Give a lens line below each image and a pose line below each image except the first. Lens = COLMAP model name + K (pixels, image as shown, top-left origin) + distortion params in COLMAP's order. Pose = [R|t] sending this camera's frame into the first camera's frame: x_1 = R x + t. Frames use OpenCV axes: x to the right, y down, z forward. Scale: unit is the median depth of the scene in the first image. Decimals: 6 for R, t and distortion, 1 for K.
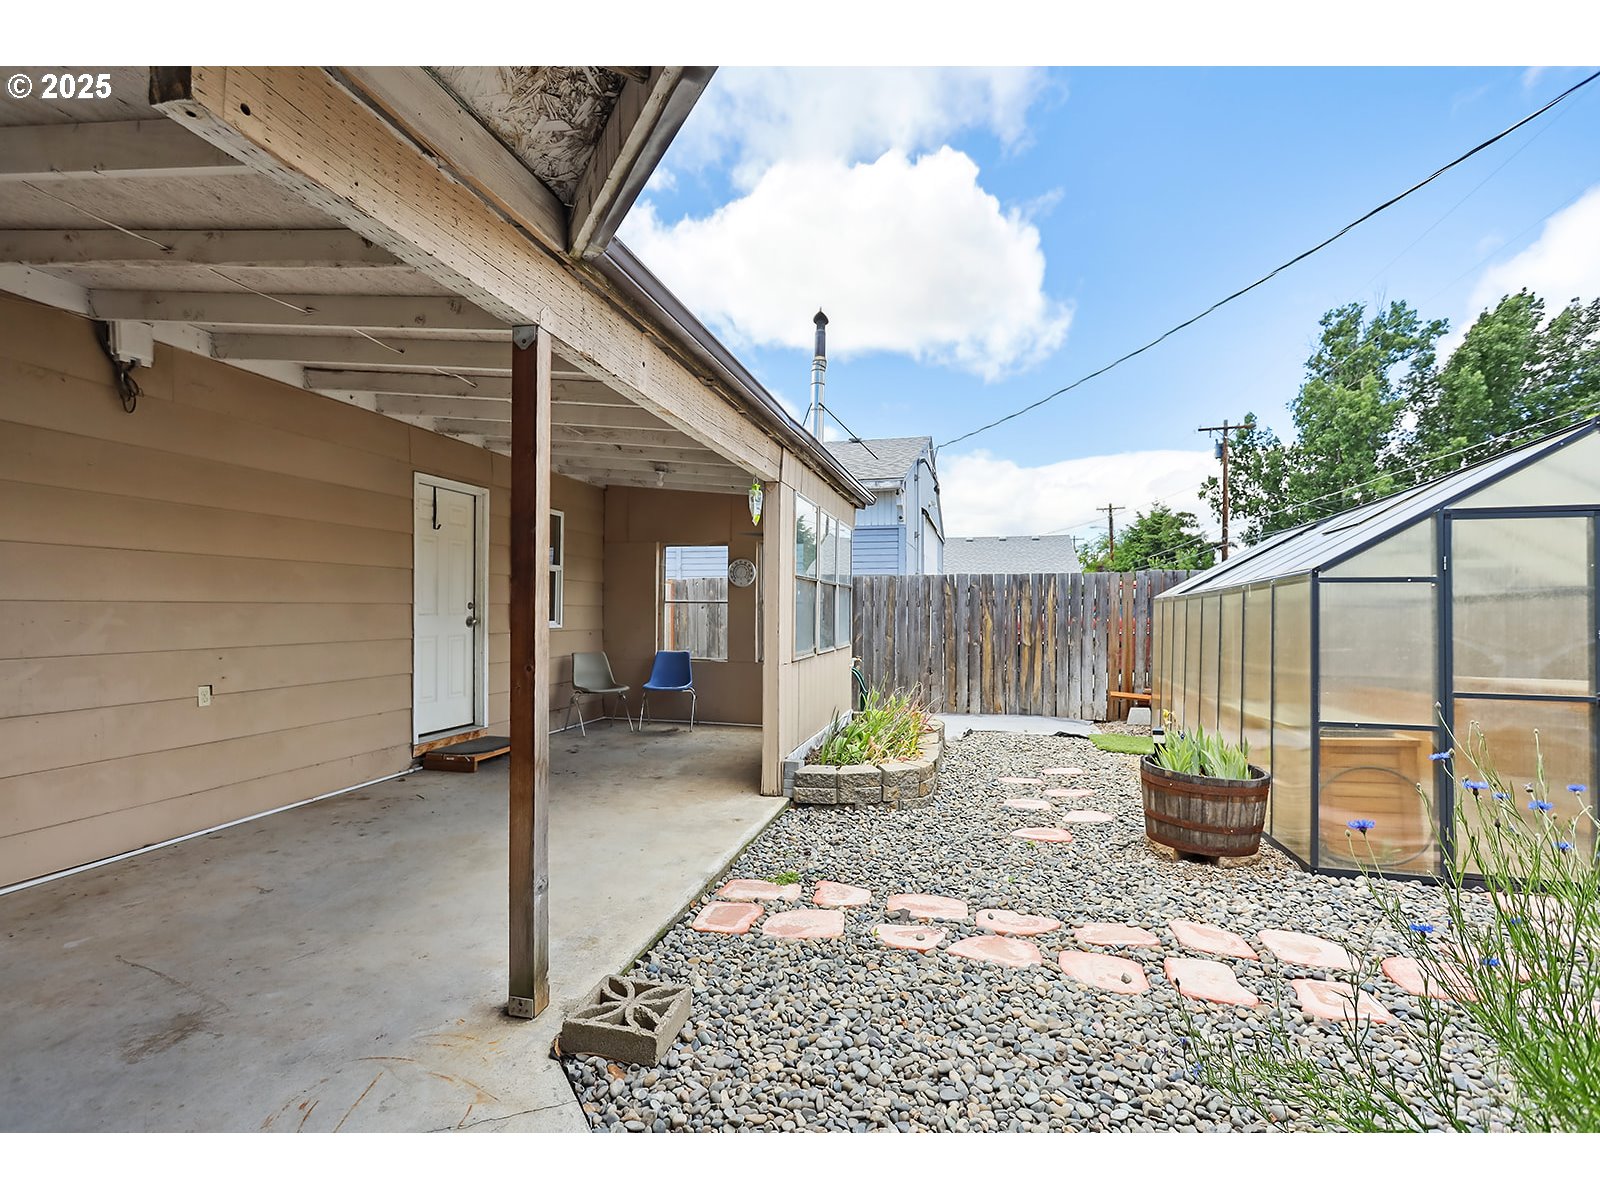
lens RADIAL K [[765.0, 0, 796.5], [0, 765.0, 601.3], [0, 0, 1]] dist [-0.003046, 0.001269]
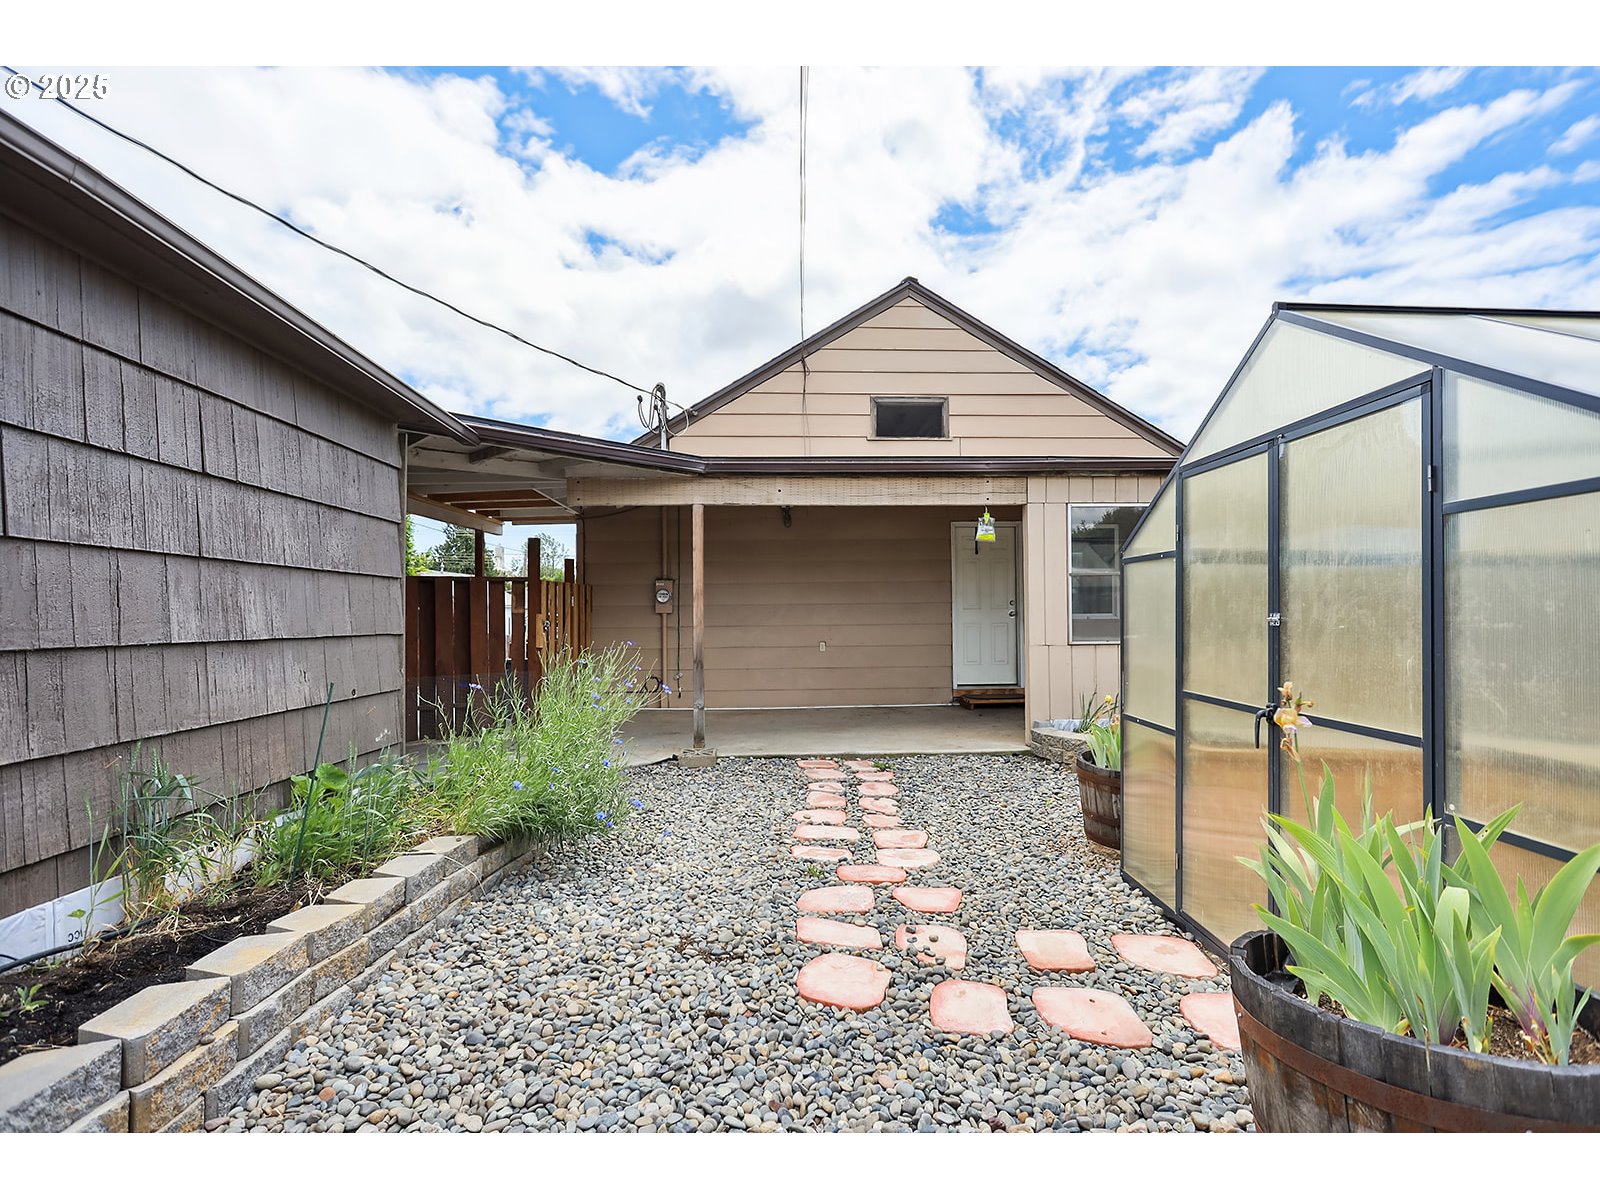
lens RADIAL K [[765.0, 0, 796.5], [0, 765.0, 601.3], [0, 0, 1]] dist [-0.003046, 0.001269]
pose [[0.227410, -0.018169, -0.973629, 1.454189], [0.011916, 0.999803, -0.015875, 0.026820], [0.973726, -0.007992, 0.227582, 0.416298]]
